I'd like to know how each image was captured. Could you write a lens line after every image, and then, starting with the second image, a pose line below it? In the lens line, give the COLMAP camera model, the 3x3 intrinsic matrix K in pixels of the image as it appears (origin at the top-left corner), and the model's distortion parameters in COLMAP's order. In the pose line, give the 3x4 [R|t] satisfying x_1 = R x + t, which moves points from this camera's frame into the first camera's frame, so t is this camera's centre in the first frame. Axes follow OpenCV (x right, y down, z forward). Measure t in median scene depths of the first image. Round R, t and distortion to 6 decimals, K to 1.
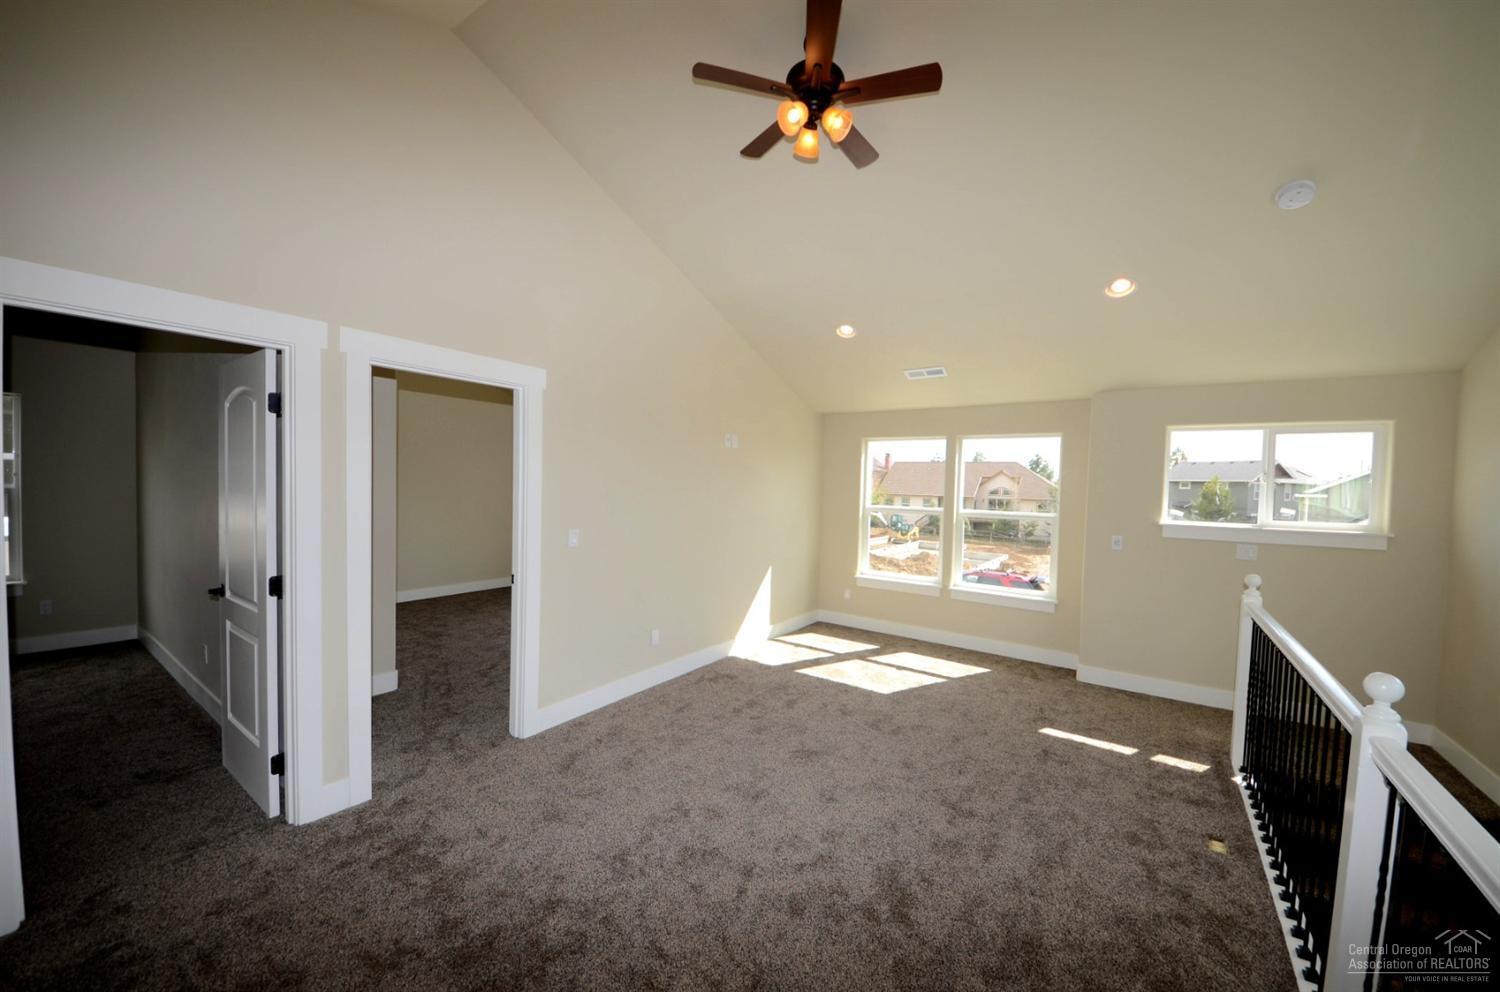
lens RADIAL K [[541.5, 0, 769.1], [0, 541.5, 499.9], [0, 0, 1]] dist [0.025159, -0.017729]
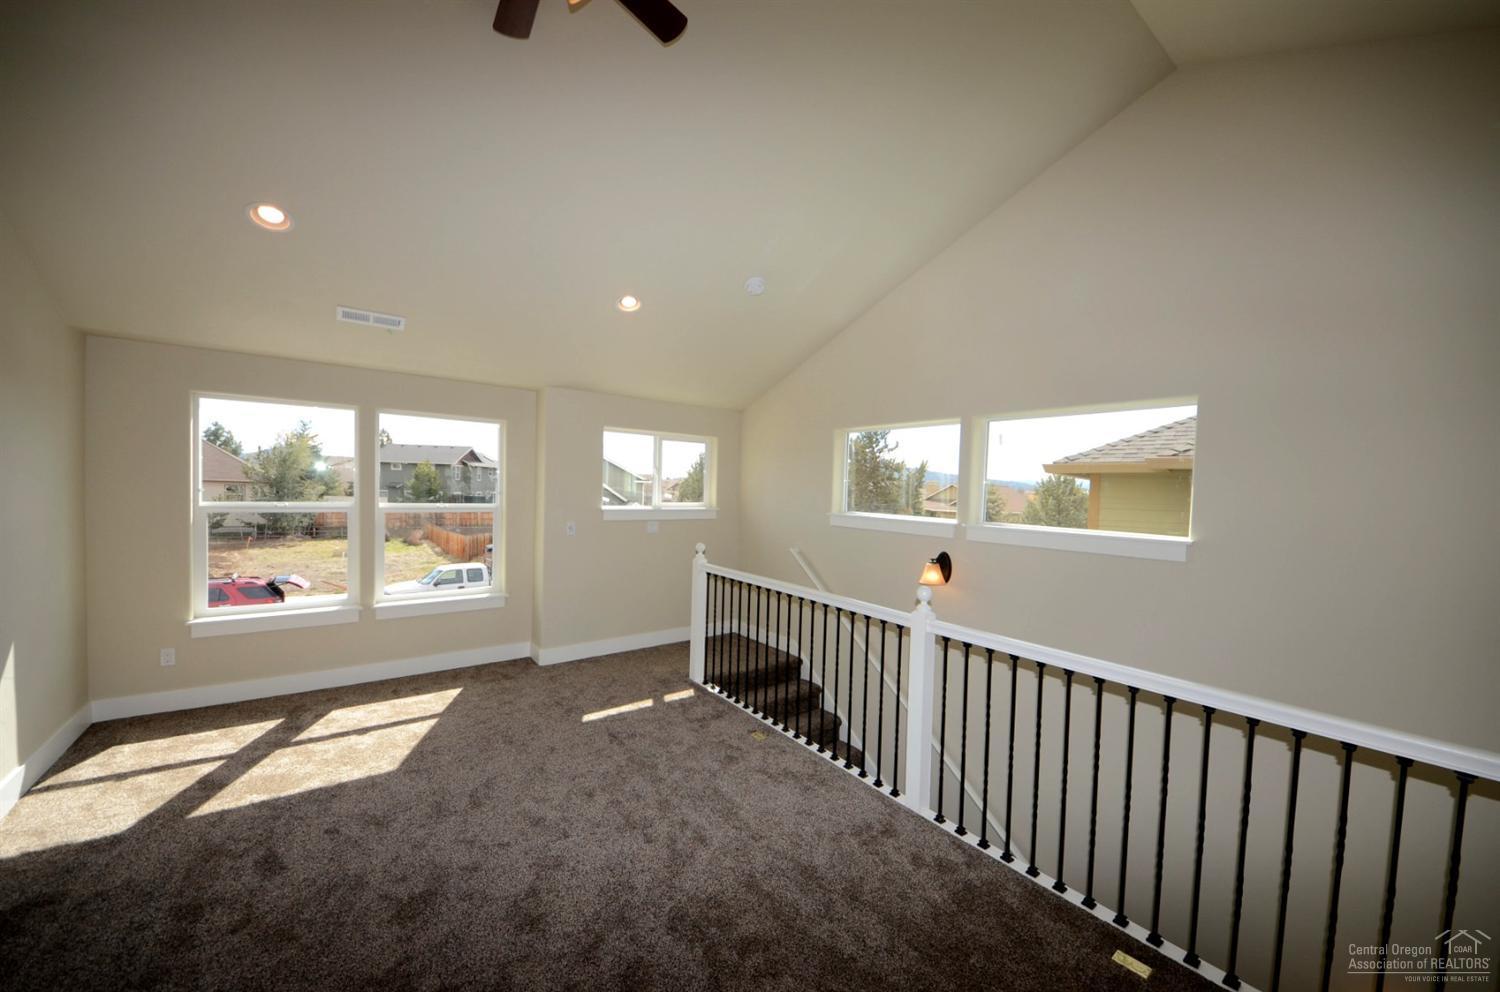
lens RADIAL K [[541.5, 0, 769.1], [0, 541.5, 499.9], [0, 0, 1]] dist [0.025159, -0.017729]
pose [[0.314826, -0.037947, 0.948391, -0.259465], [0.003874, 0.999244, 0.038696, -0.018318], [-0.949142, -0.008509, 0.314734, 0.276684]]
